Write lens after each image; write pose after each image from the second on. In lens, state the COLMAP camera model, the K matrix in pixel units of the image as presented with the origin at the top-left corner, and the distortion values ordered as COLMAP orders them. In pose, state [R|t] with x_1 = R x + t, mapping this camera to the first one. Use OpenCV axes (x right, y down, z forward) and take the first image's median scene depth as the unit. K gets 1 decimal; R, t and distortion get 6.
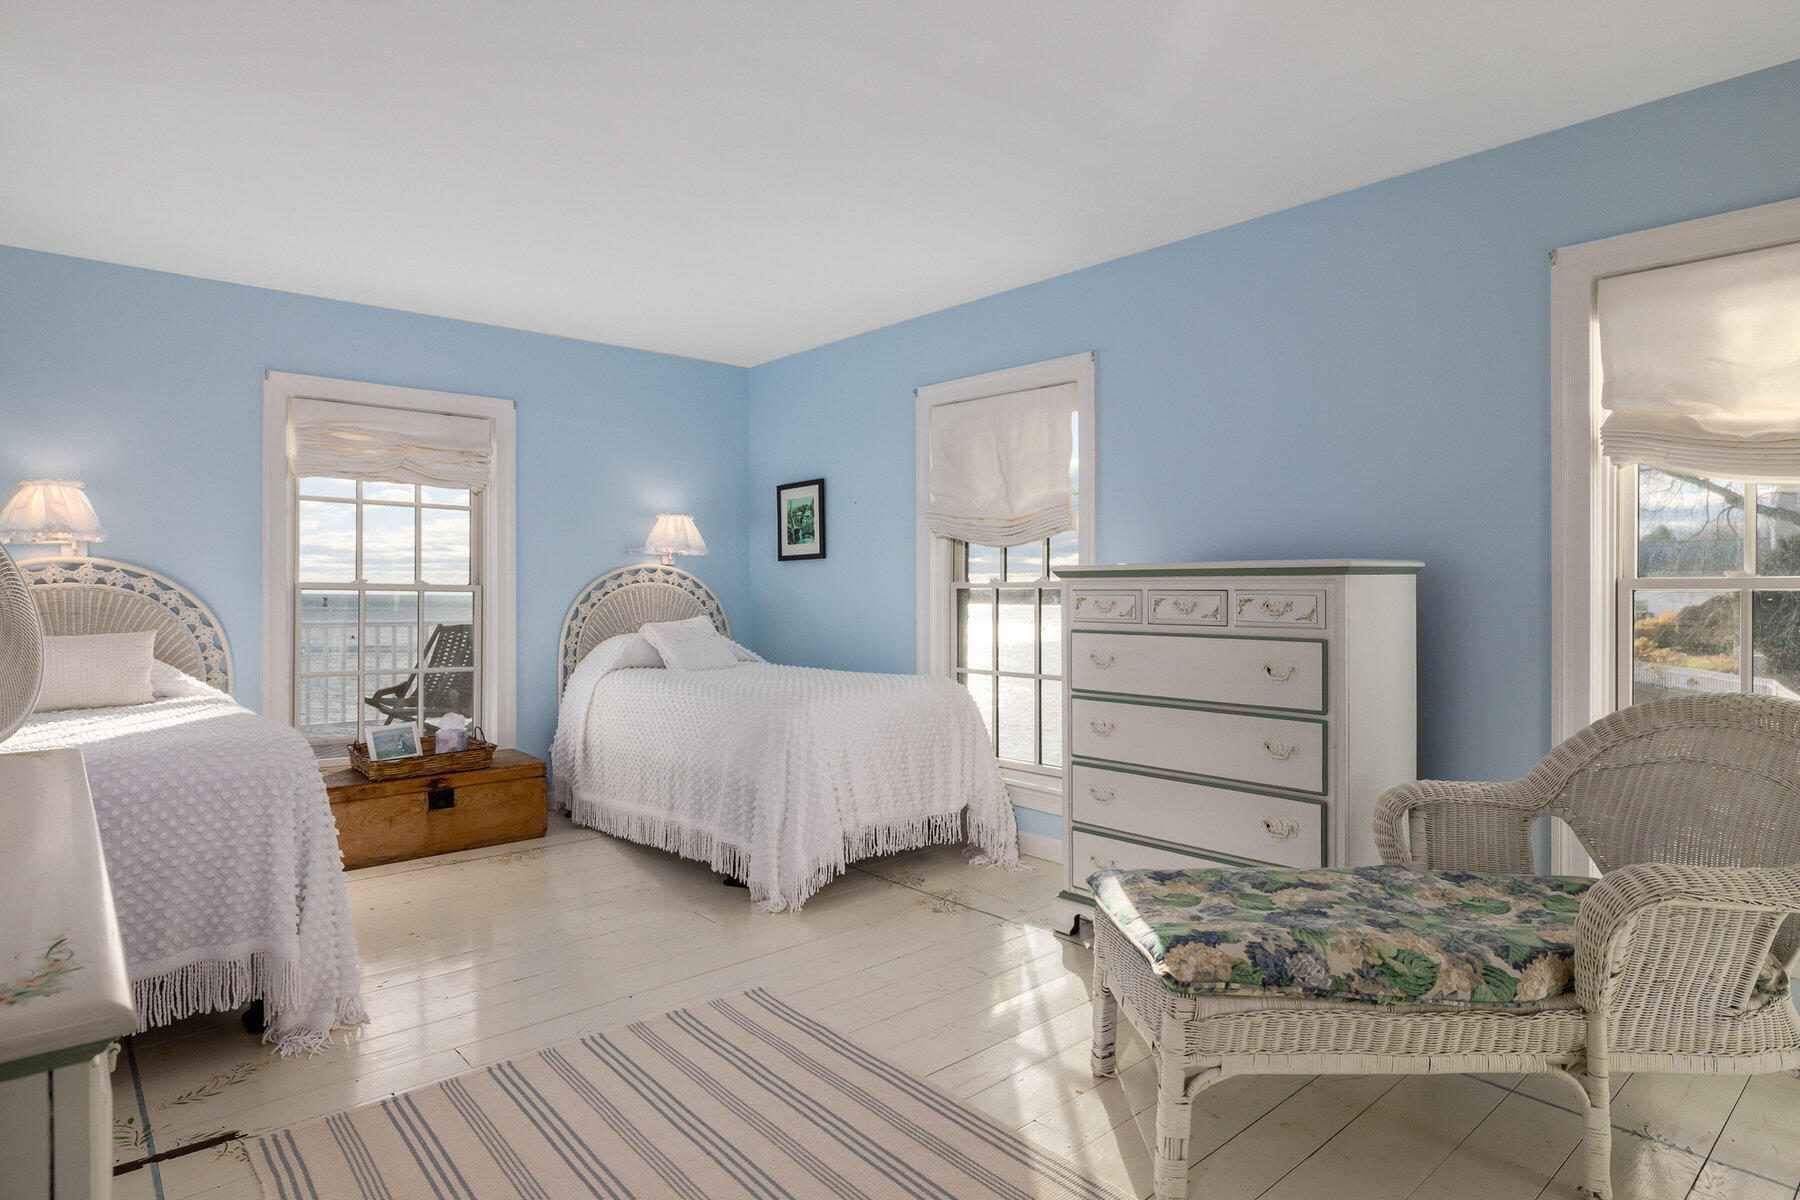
lens RADIAL K [[954.4, 0, 900.0], [0, 954.4, 600.0], [0, 0, 1]] dist [-0.002143, -0.000428]
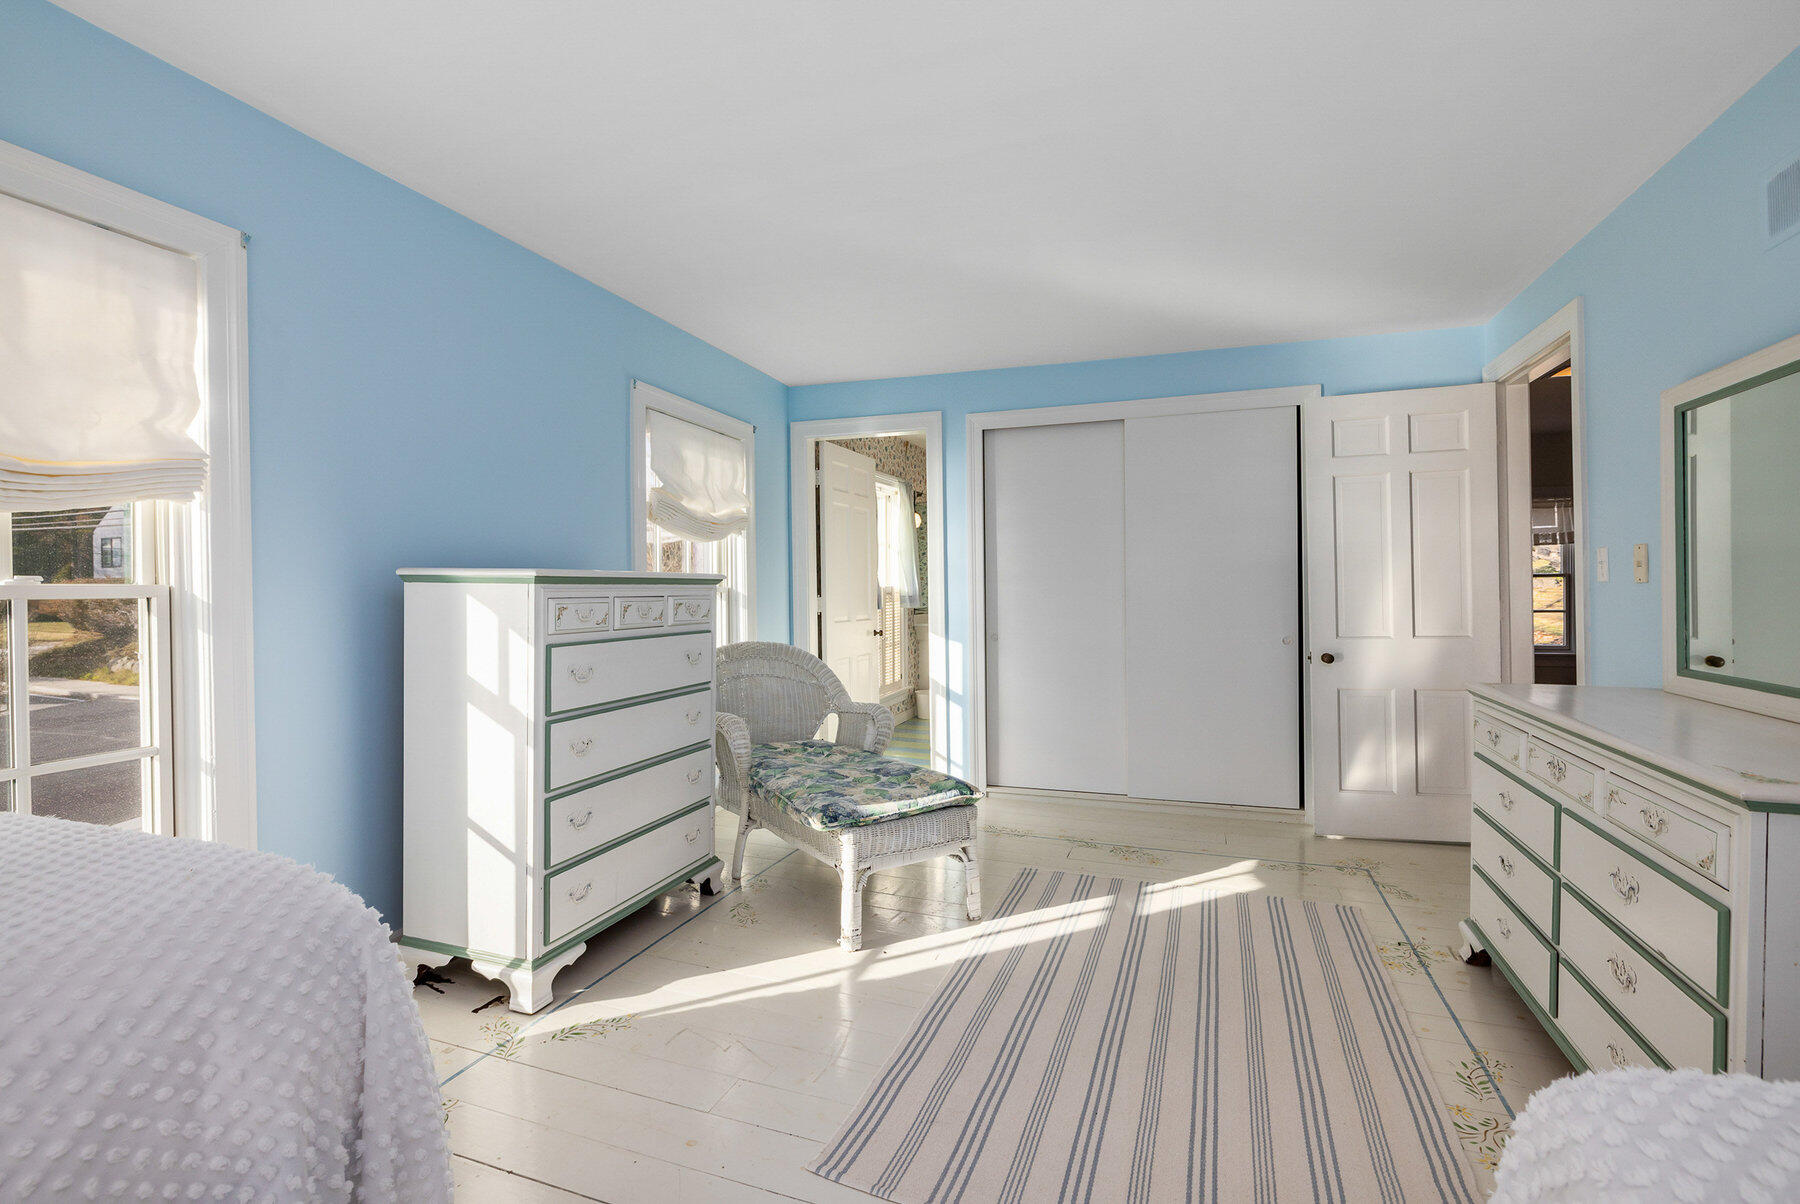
lens RADIAL K [[840.6, 0, 900.0], [0, 840.6, 602.0], [0, 0, 1]] dist [-0.000040, -0.000025]
pose [[-0.470895, -0.006541, 0.882165, -0.188669], [0.021763, 0.999582, 0.019028, -0.004373], [-0.881921, 0.028159, -0.470555, 0.324165]]
